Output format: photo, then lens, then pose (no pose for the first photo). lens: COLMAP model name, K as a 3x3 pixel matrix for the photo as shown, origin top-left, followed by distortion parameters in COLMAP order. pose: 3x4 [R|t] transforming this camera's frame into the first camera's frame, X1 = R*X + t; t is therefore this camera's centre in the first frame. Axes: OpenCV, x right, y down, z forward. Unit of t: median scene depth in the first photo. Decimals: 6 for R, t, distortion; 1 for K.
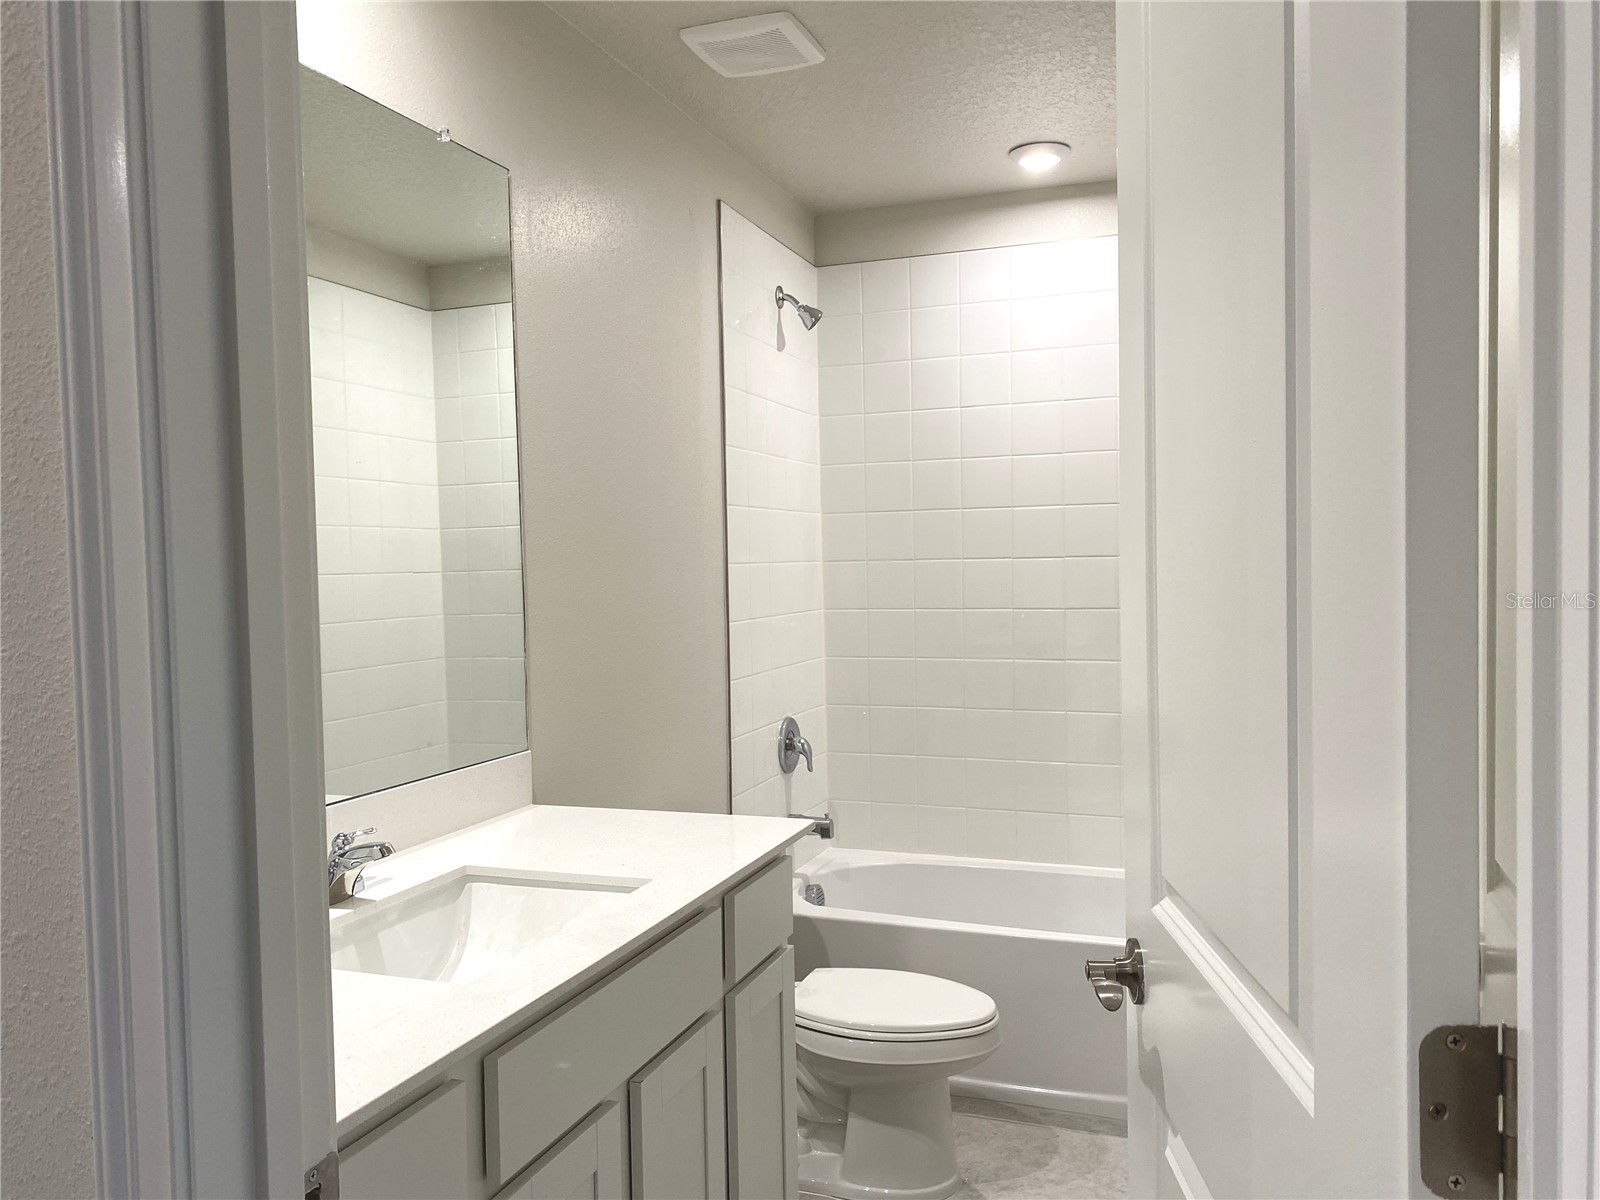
lens RADIAL K [[1245.2, 0, 801.7], [0, 1245.2, 611.3], [0, 0, 1]] dist [0.010902, -0.009647]
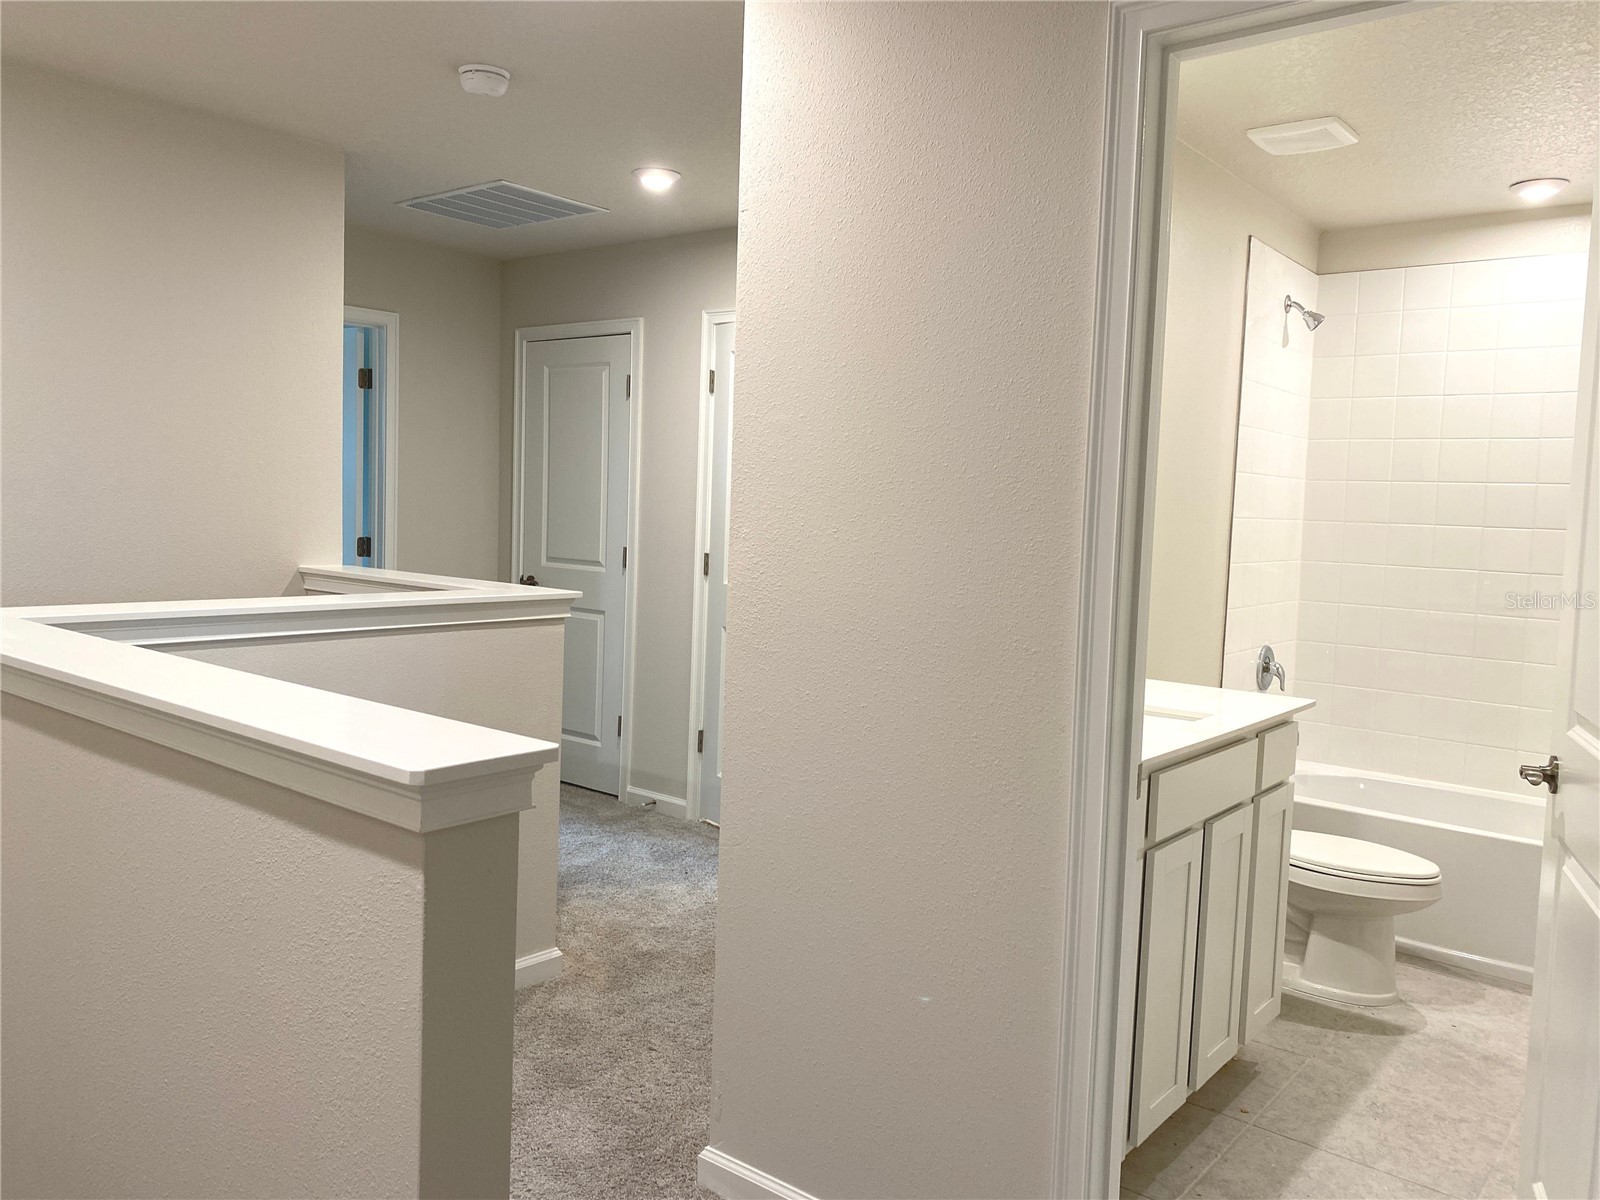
lens RADIAL K [[1201.1, 0, 800.0], [0, 1201.1, 600.0], [0, 0, 1]] dist [-0.001658, 0.006632]
pose [[0.940379, 0.073242, -0.332150, -0.068146], [-0.061563, 0.997063, 0.045563, 0.018395], [0.334511, -0.022399, 0.942126, -0.352202]]
